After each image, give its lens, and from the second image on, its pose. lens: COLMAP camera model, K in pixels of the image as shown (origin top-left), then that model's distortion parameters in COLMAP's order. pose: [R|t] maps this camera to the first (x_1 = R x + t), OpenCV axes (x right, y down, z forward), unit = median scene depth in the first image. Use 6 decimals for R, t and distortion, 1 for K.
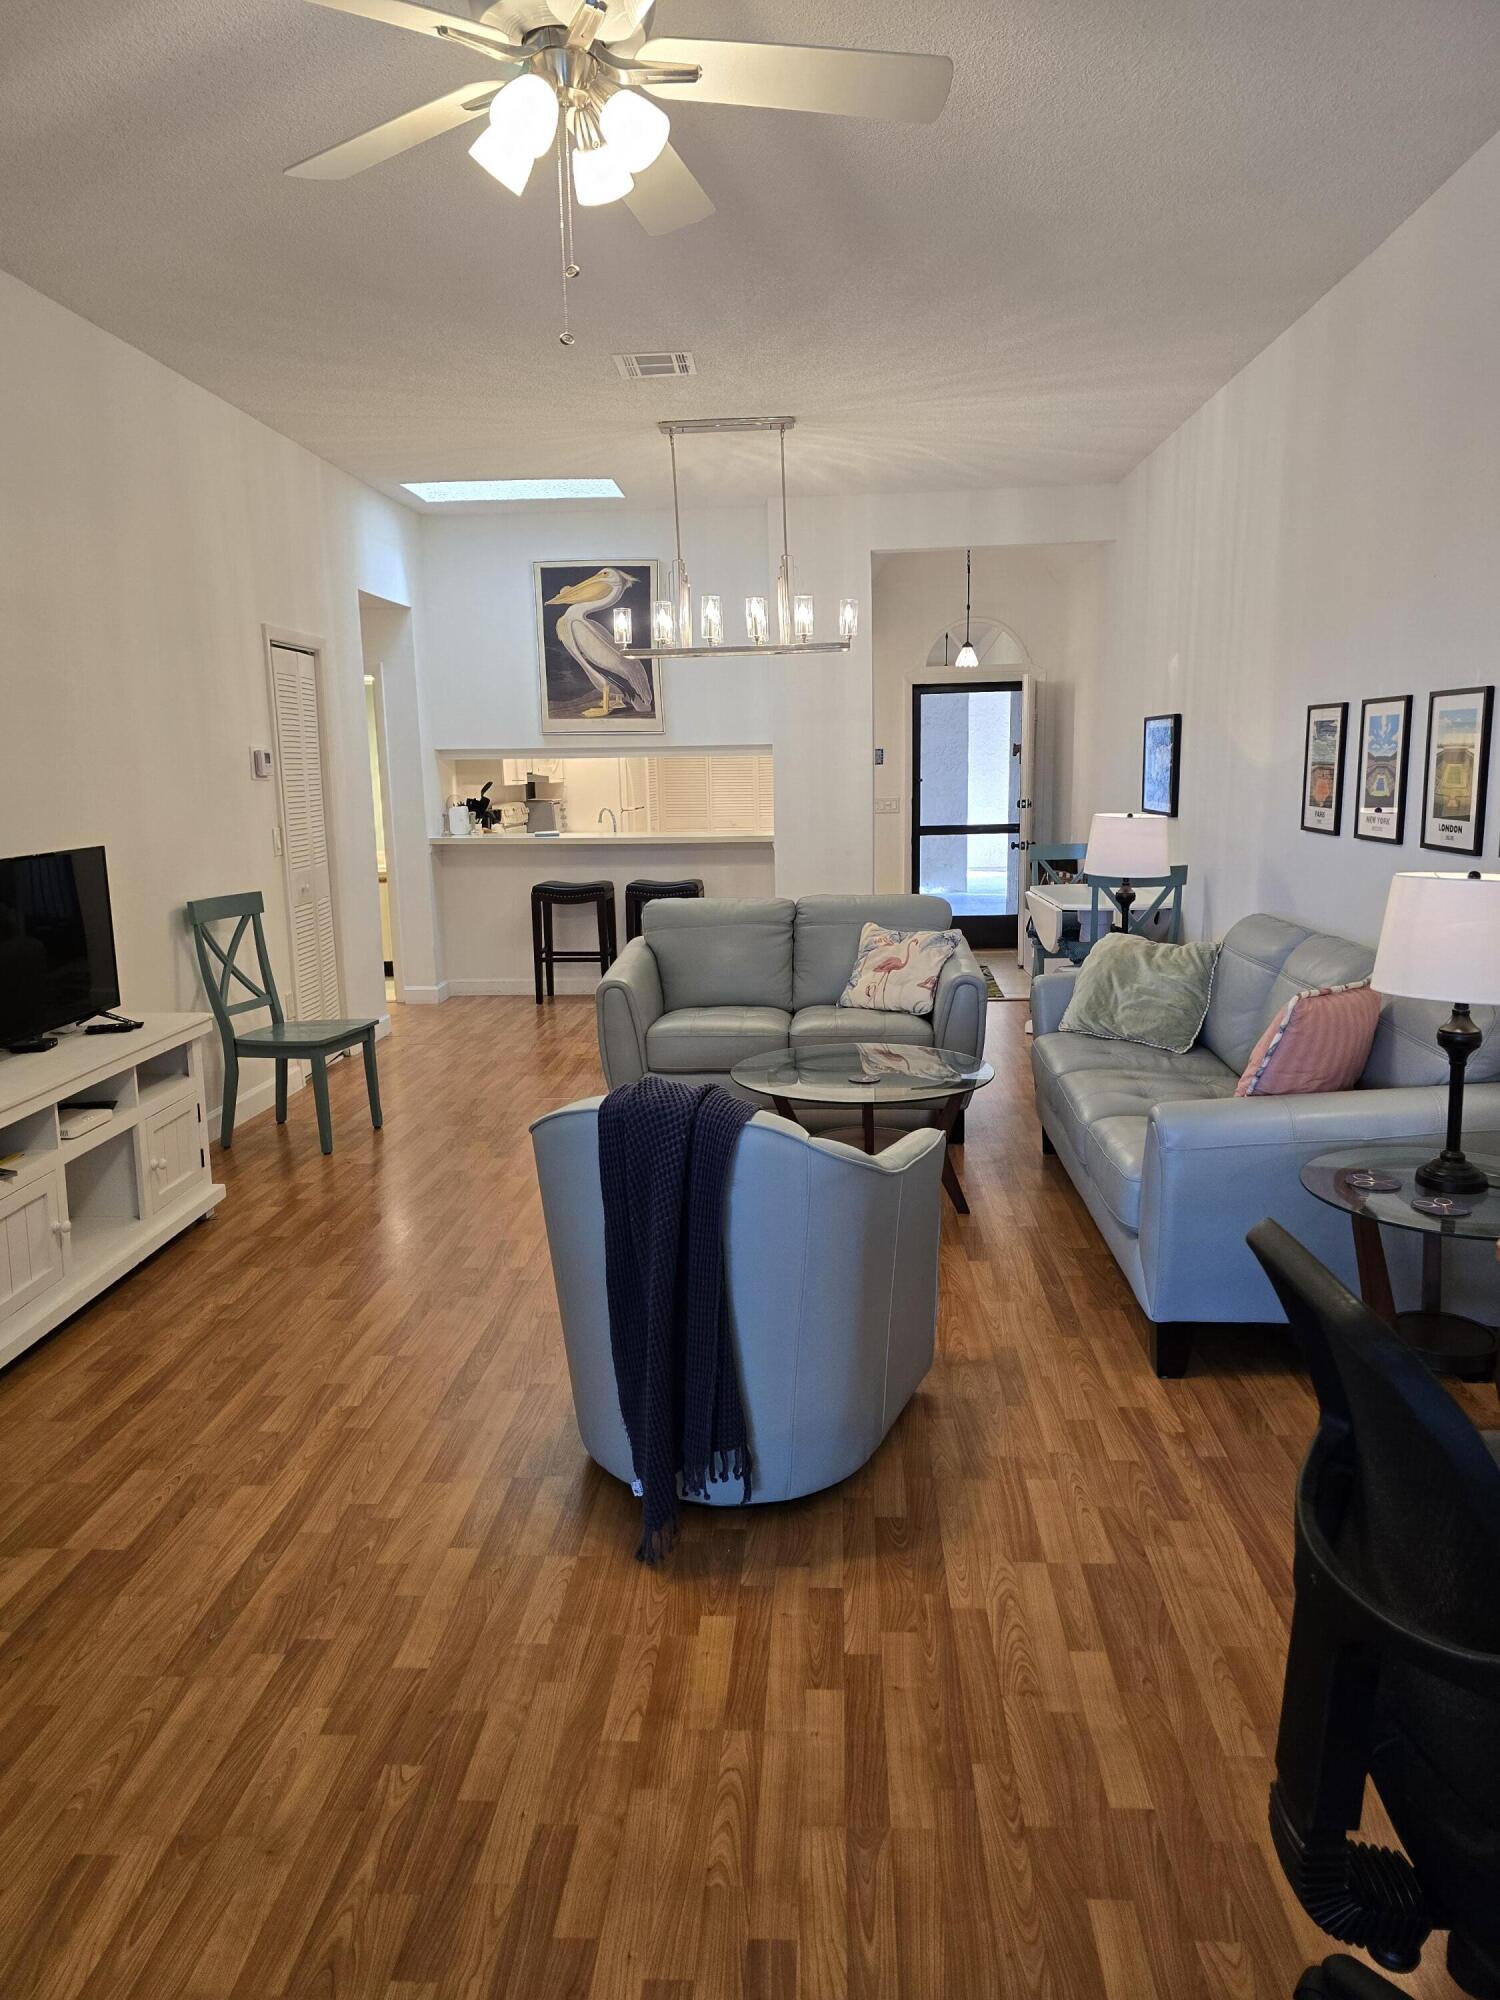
lens RADIAL K [[1338.7, 0, 764.9], [0, 1338.7, 1007.0], [0, 0, 1]] dist [0.057187, -0.047703]
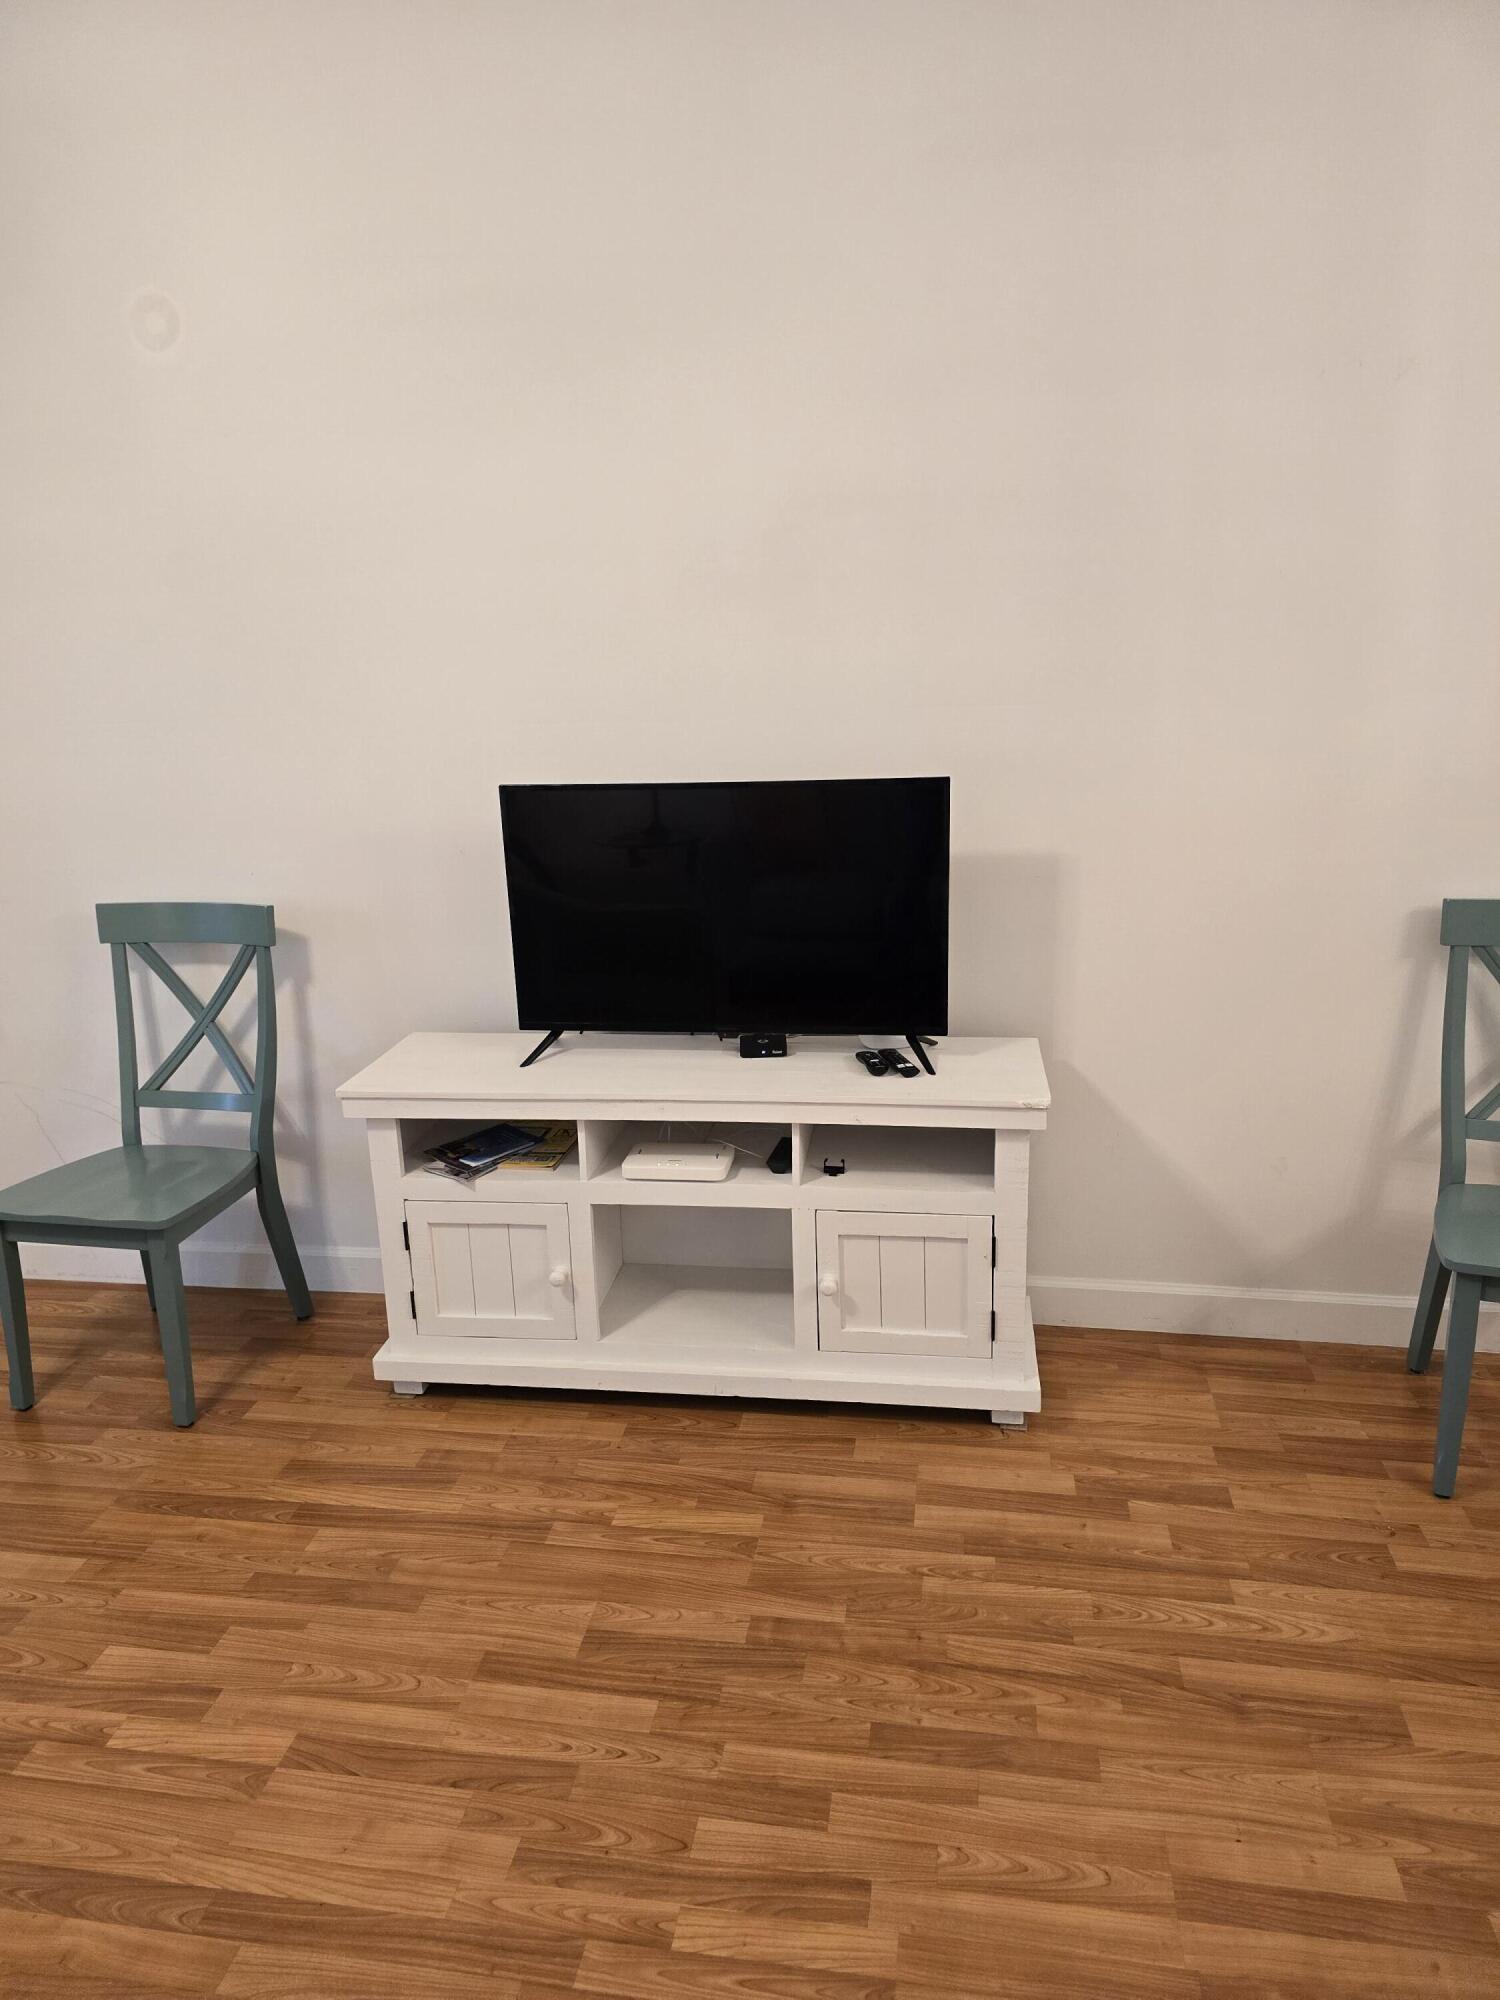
lens RADIAL K [[1338.7, 0, 758.2], [0, 1338.7, 1019.1], [0, 0, 1]] dist [0.057187, -0.047703]
pose [[-0.107337, 0.276425, -0.955022, 0.128184], [-0.155042, 0.944167, 0.290709, -0.190950], [0.982059, 0.179273, -0.058486, 1.045684]]
